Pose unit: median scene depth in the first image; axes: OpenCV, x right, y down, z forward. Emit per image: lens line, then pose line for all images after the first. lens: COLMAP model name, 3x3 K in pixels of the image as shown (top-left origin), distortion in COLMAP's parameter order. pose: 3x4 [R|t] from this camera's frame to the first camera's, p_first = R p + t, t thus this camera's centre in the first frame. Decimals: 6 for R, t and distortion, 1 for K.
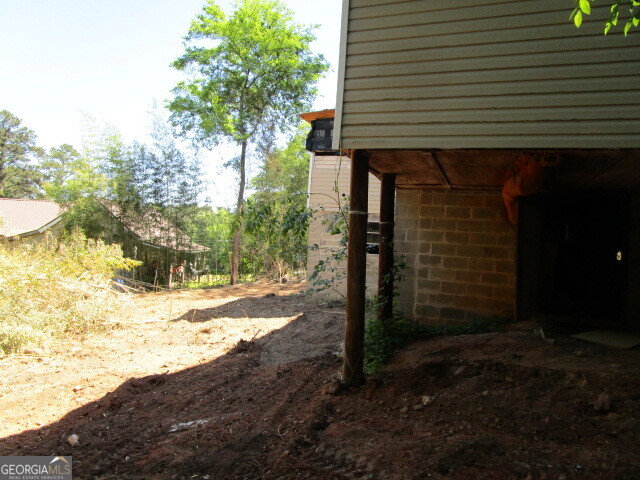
lens RADIAL K [[458.5, 0, 320.0], [0, 458.5, 240.0], [0, 0, 1]] dist [-0.007741, 0.000830]
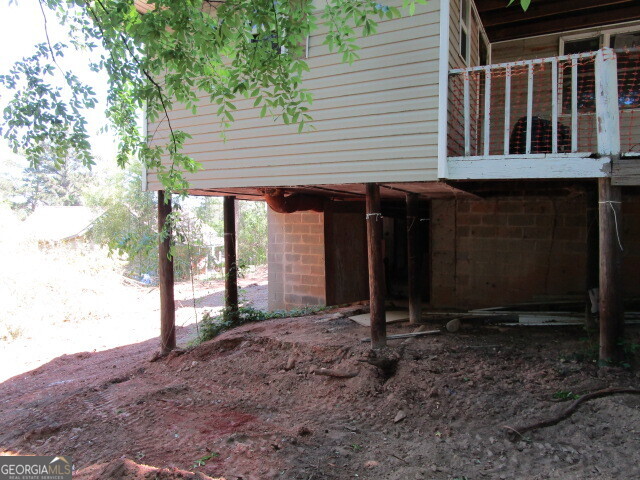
lens RADIAL K [[456.0, 0, 316.8], [0, 456.0, 239.5], [0, 0, 1]] dist [-0.027972, 0.010387]
pose [[0.990816, -0.046220, -0.127076, 0.465203], [0.050215, 0.998334, 0.028416, -0.037420], [0.125551, -0.034536, 0.991486, -0.207487]]
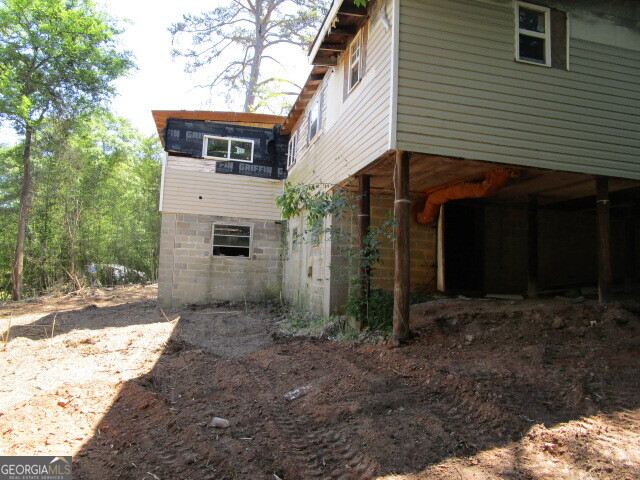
lens RADIAL K [[456.0, 0, 316.8], [0, 456.0, 239.5], [0, 0, 1]] dist [-0.027972, 0.010387]
pose [[0.829815, 0.018963, 0.557717, -0.521050], [0.003699, 0.999214, -0.039479, 0.060110], [-0.558027, 0.034823, 0.829092, 0.064442]]
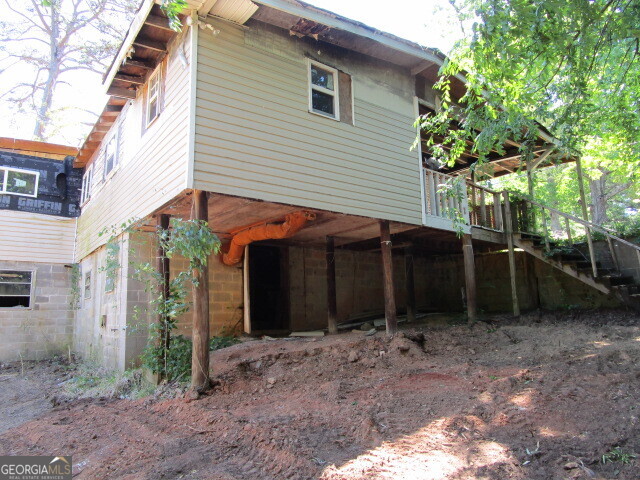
lens RADIAL K [[456.0, 0, 316.8], [0, 456.0, 239.5], [0, 0, 1]] dist [-0.027972, 0.010387]
pose [[0.551142, 0.070566, 0.831422, -0.480545], [0.049170, 0.991939, -0.116784, 0.055963], [-0.832961, 0.105246, 0.543230, 0.062622]]
